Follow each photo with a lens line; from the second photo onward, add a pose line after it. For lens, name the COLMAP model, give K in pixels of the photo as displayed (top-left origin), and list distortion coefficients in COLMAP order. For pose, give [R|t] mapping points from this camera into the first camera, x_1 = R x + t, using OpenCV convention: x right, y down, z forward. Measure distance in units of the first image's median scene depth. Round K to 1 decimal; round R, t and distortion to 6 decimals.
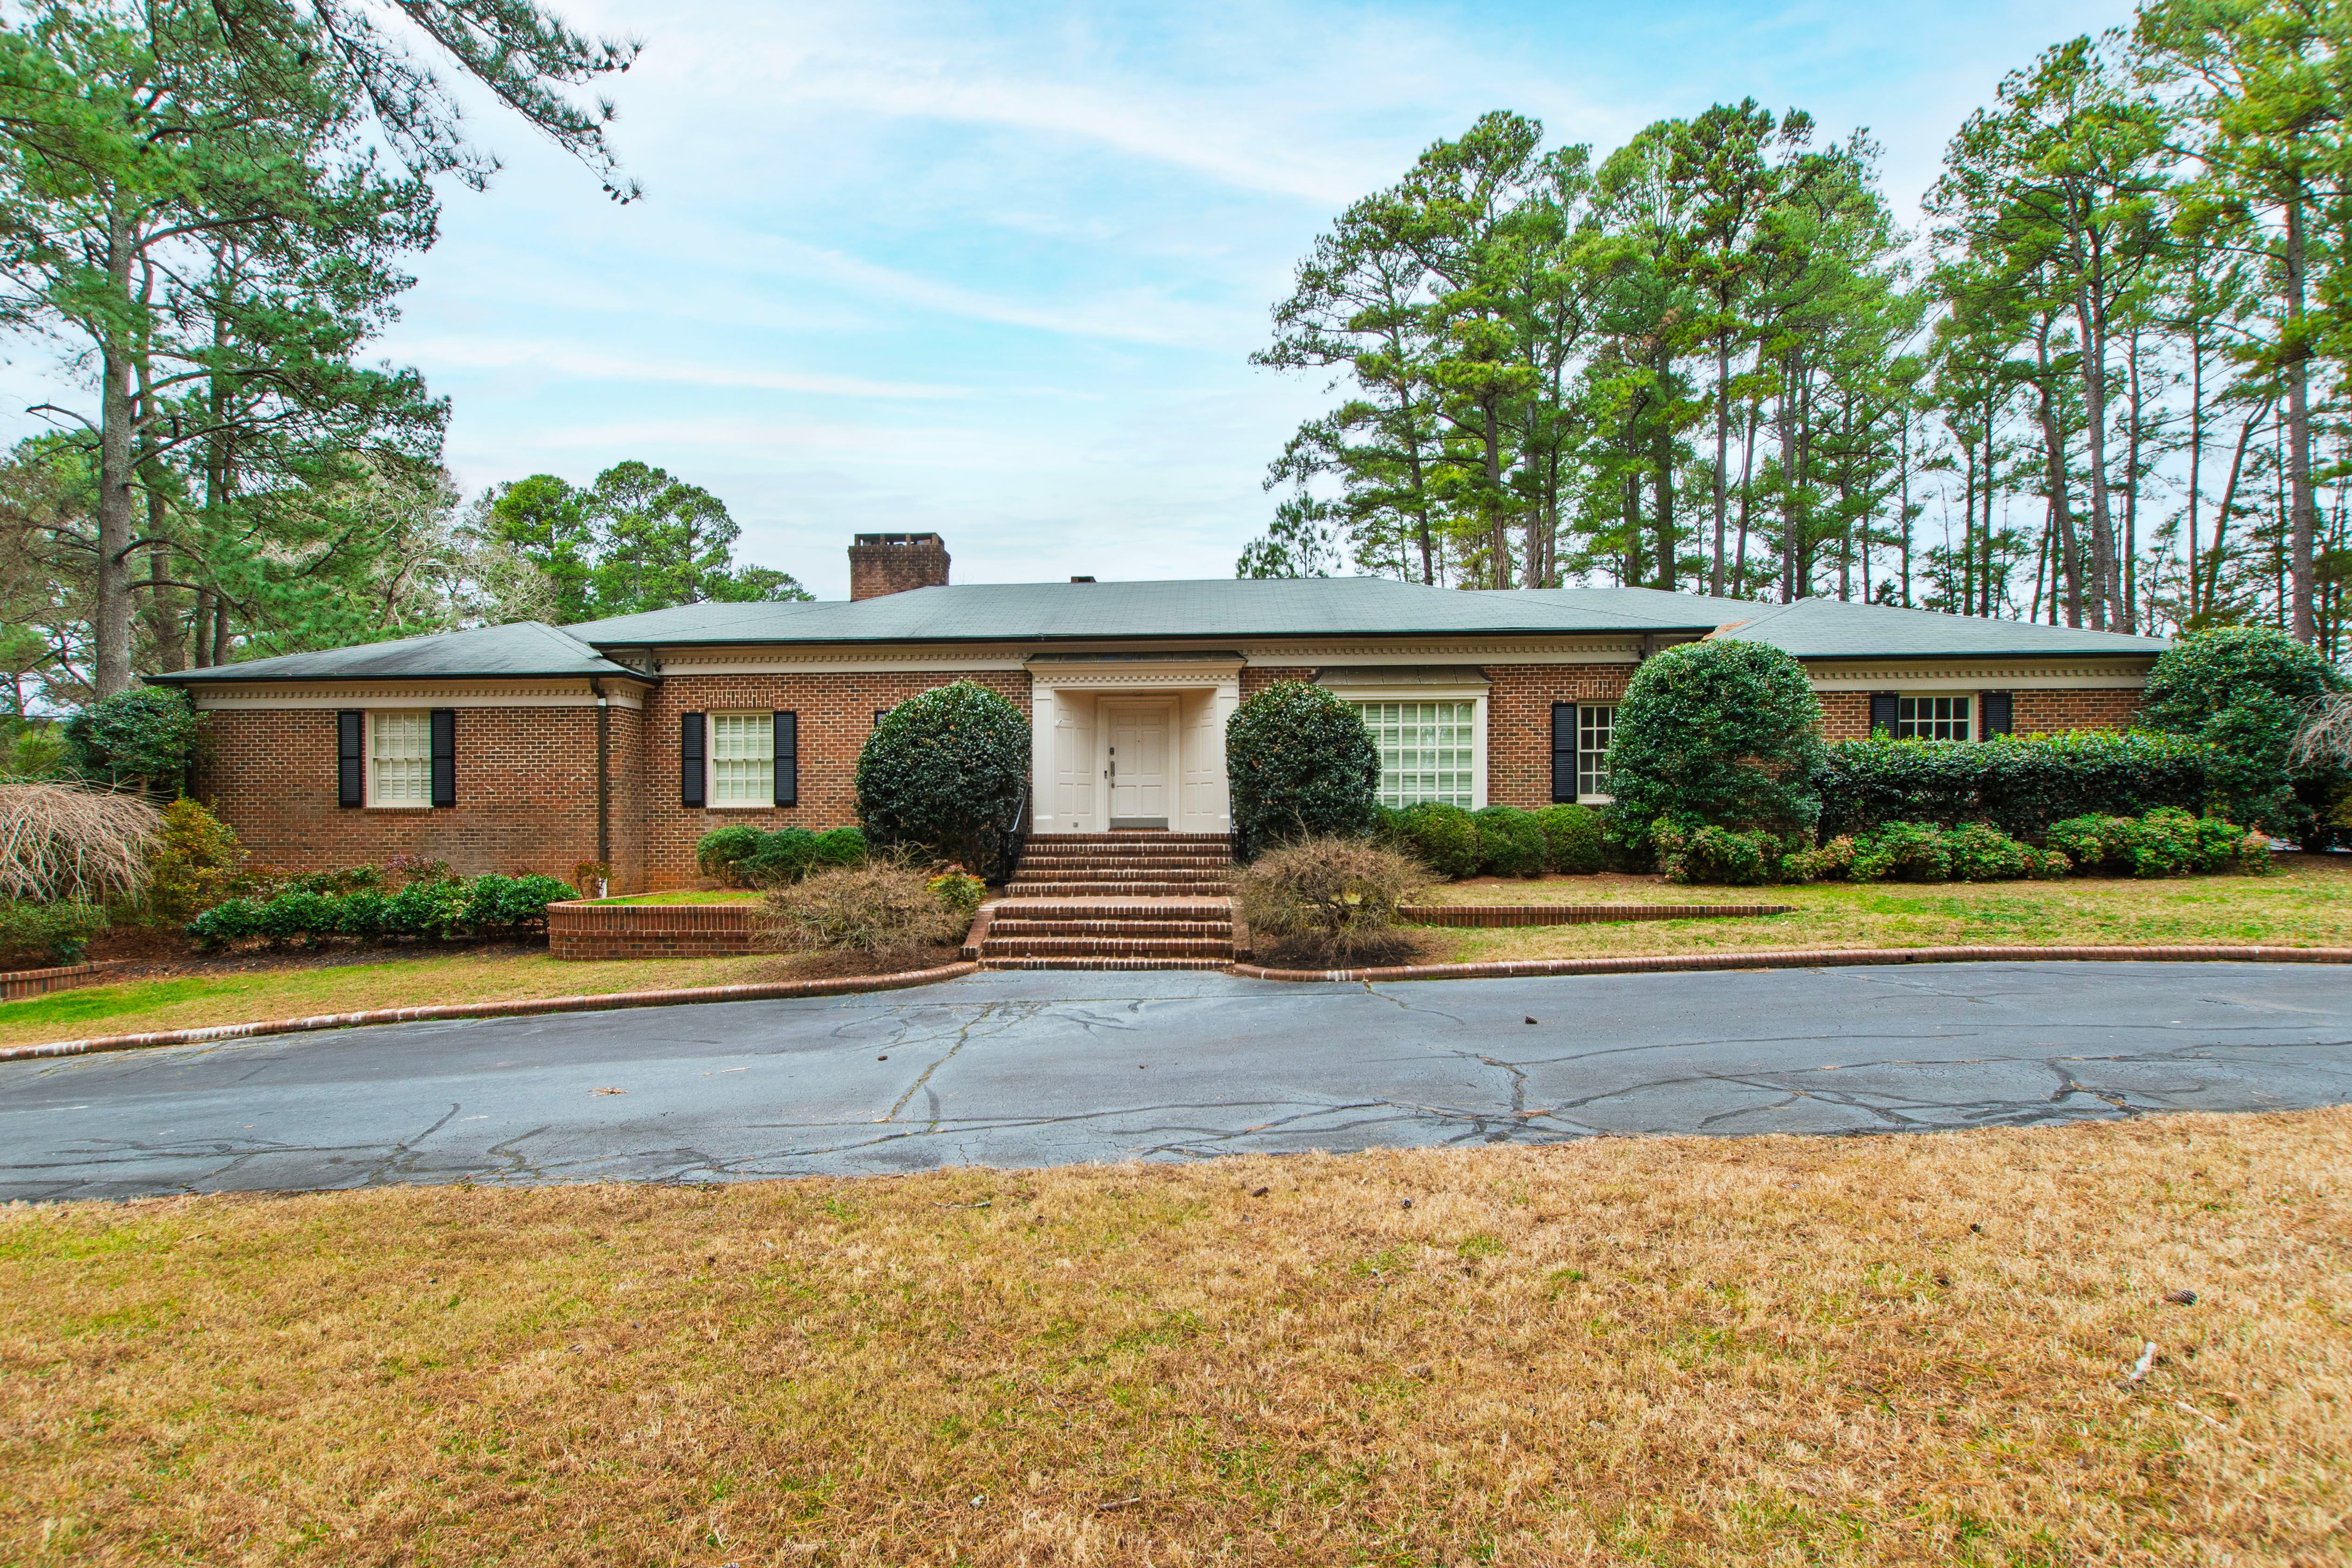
lens RADIAL K [[1104.0, 0, 1170.2], [0, 1104.0, 840.6], [0, 0, 1]] dist [0.000778, 0.000035]
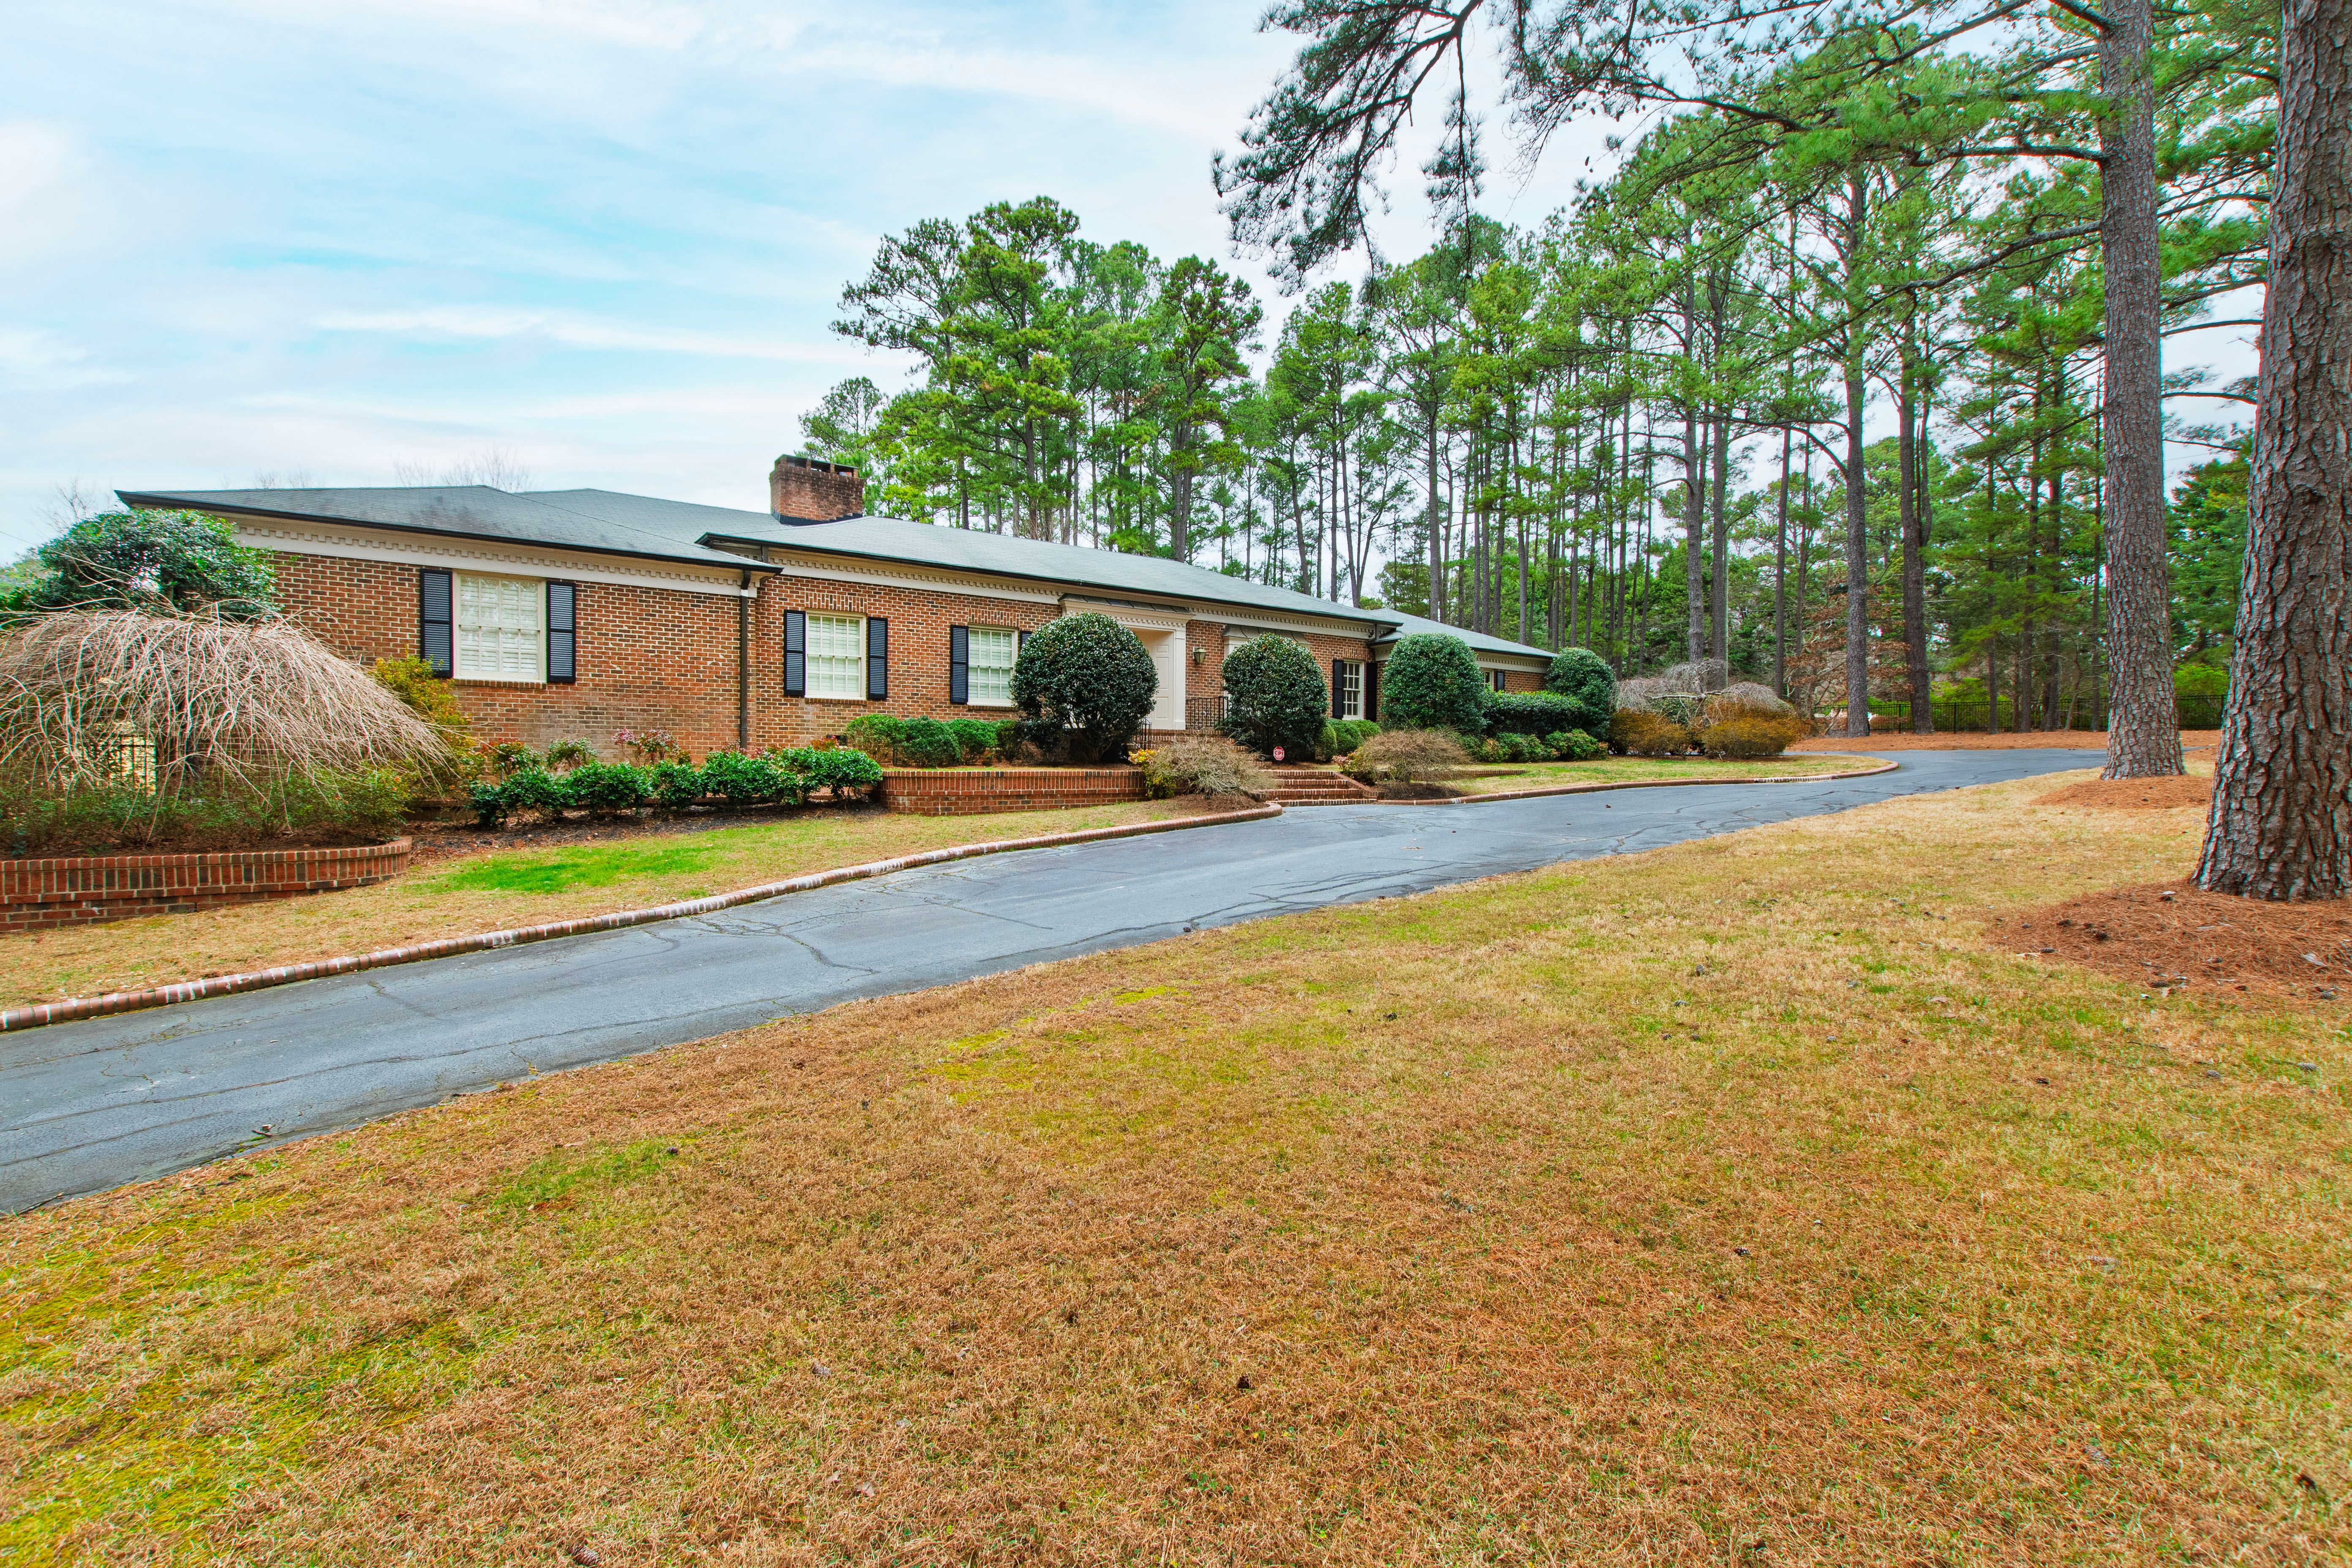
lens RADIAL K [[962.2, 0, 1176.0], [0, 962.2, 784.0], [0, 0, 1]] dist [-0.000811, -0.000002]
pose [[0.777986, -0.007678, 0.628234, -0.775730], [-0.002394, 0.999882, 0.015186, 0.043564], [-0.628277, -0.013318, 0.777876, 0.014891]]
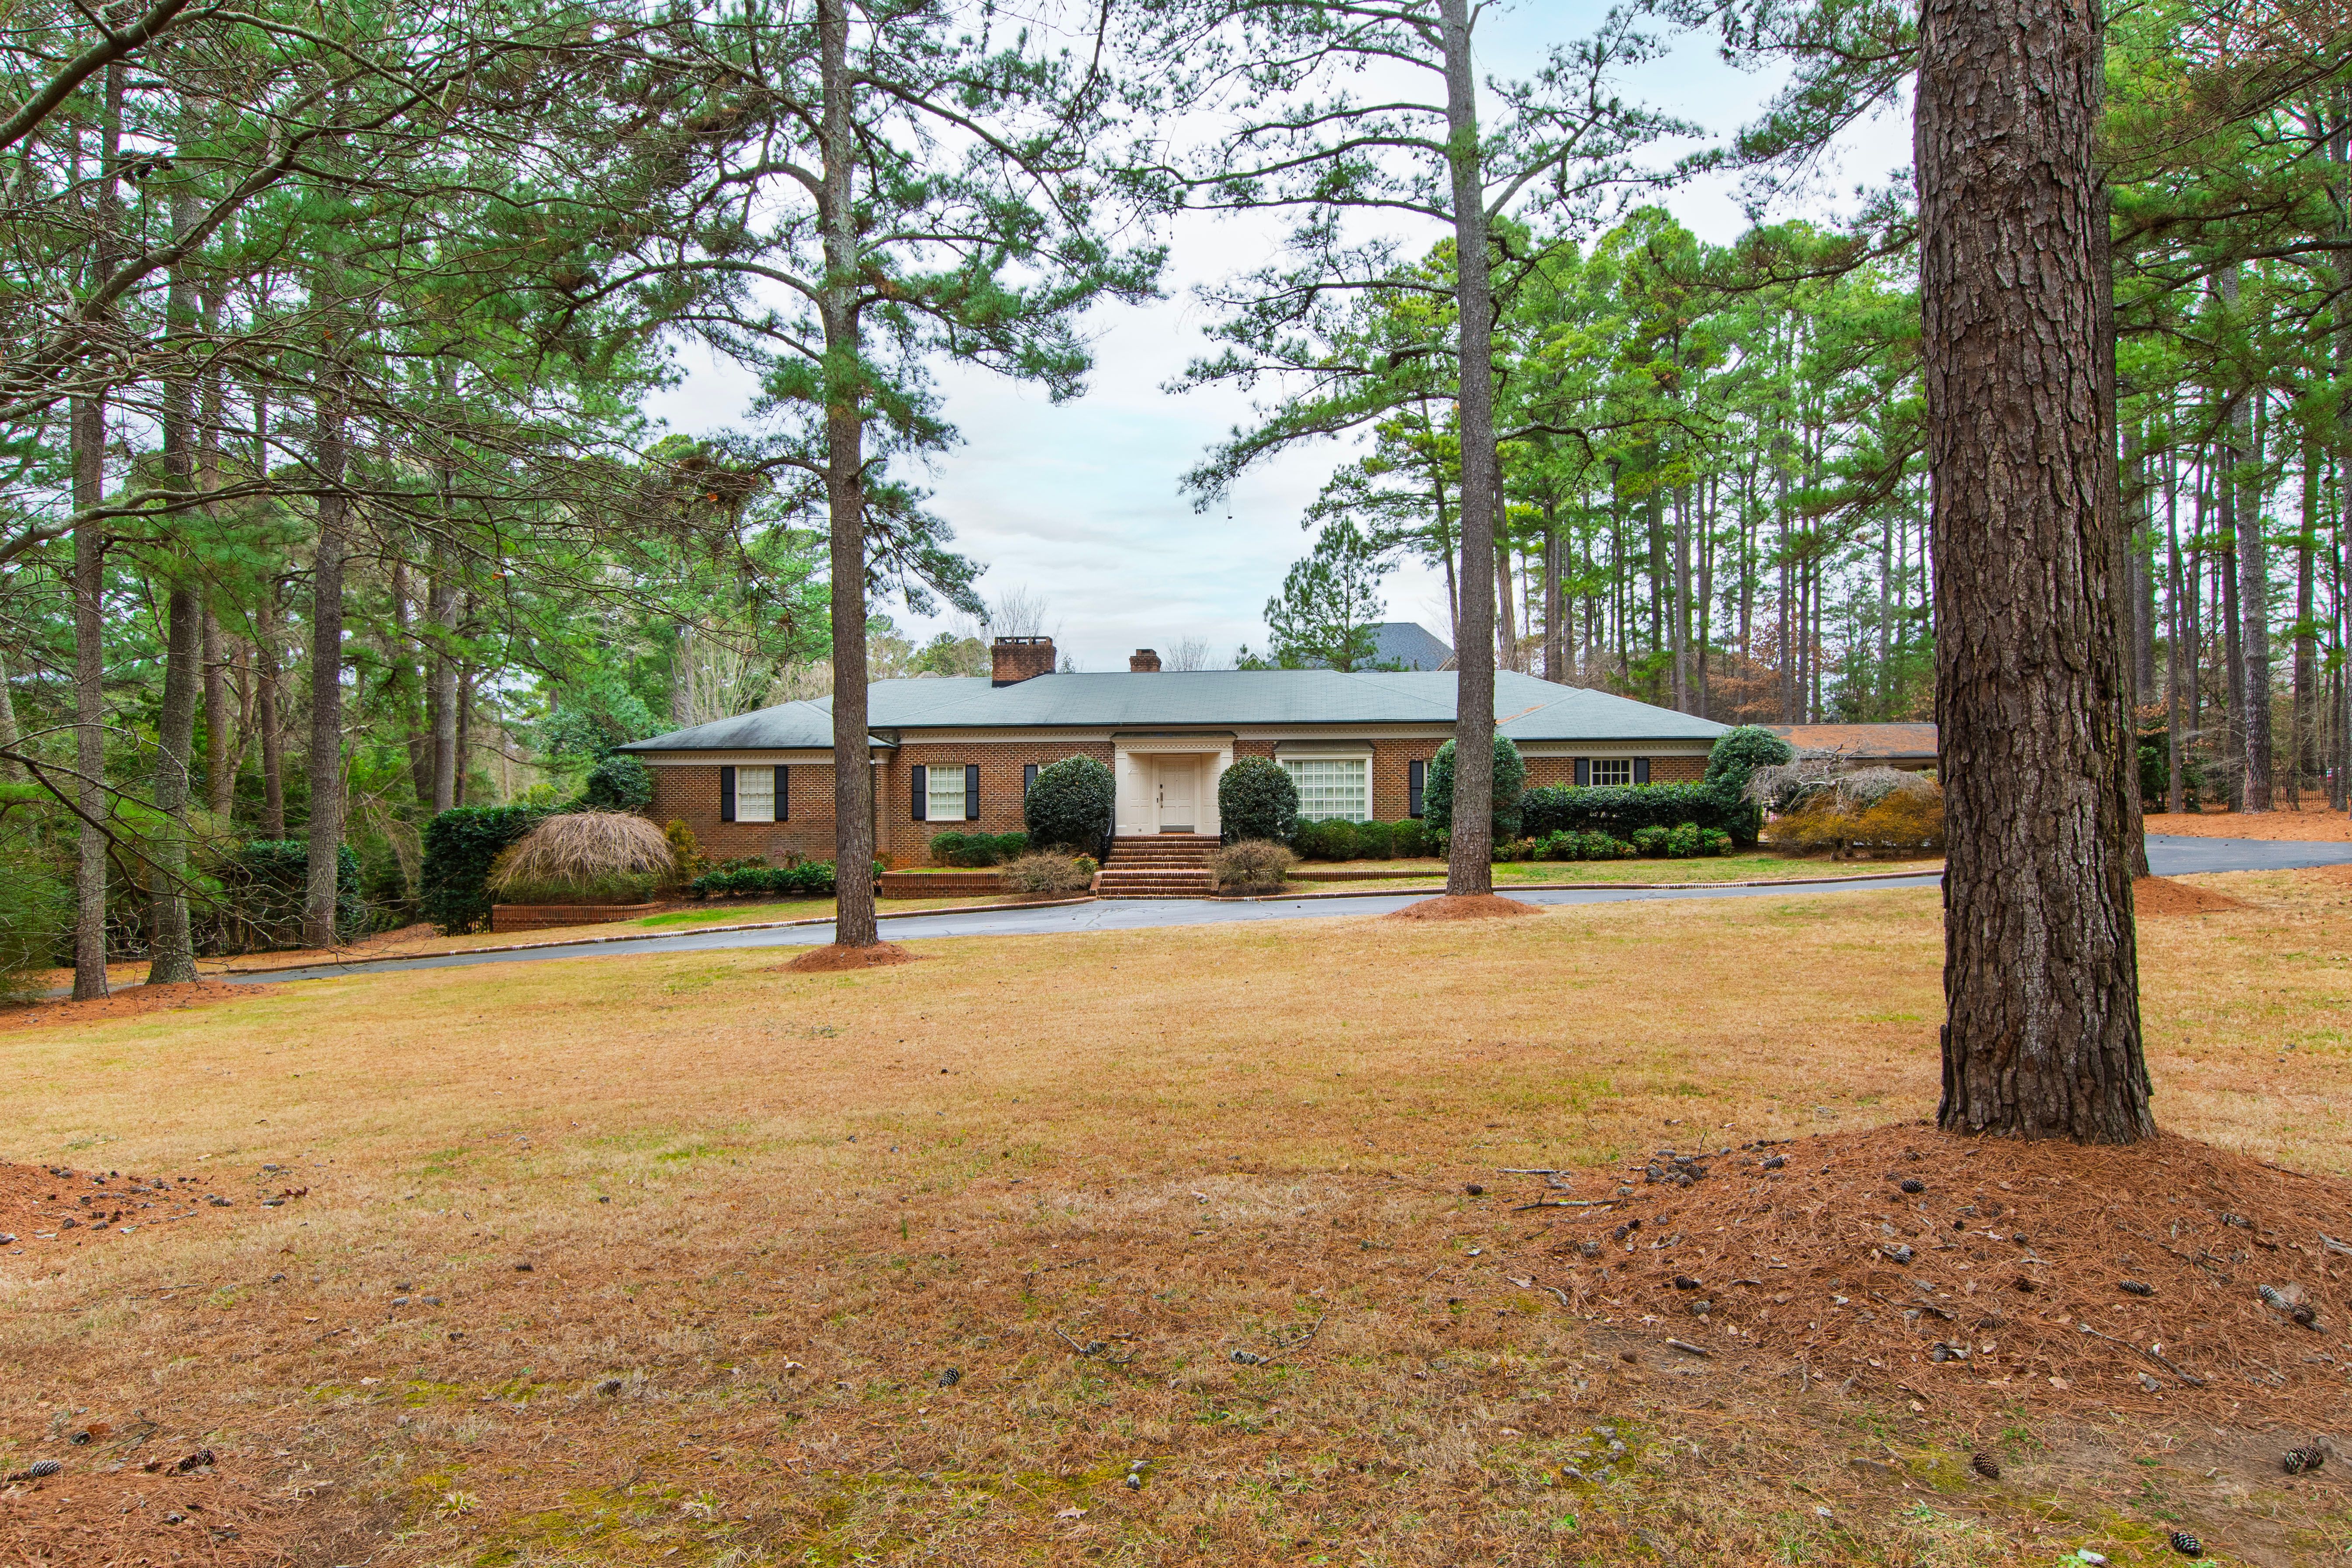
lens RADIAL K [[1407.7, 0, 1176.0], [0, 1407.7, 784.0], [0, 0, 1]] dist [0.002134, 0.000280]
pose [[0.998152, -0.004786, -0.060576, 0.107483], [0.003029, 0.999573, -0.029055, -0.022616], [0.060690, 0.028818, 0.997741, -1.234152]]
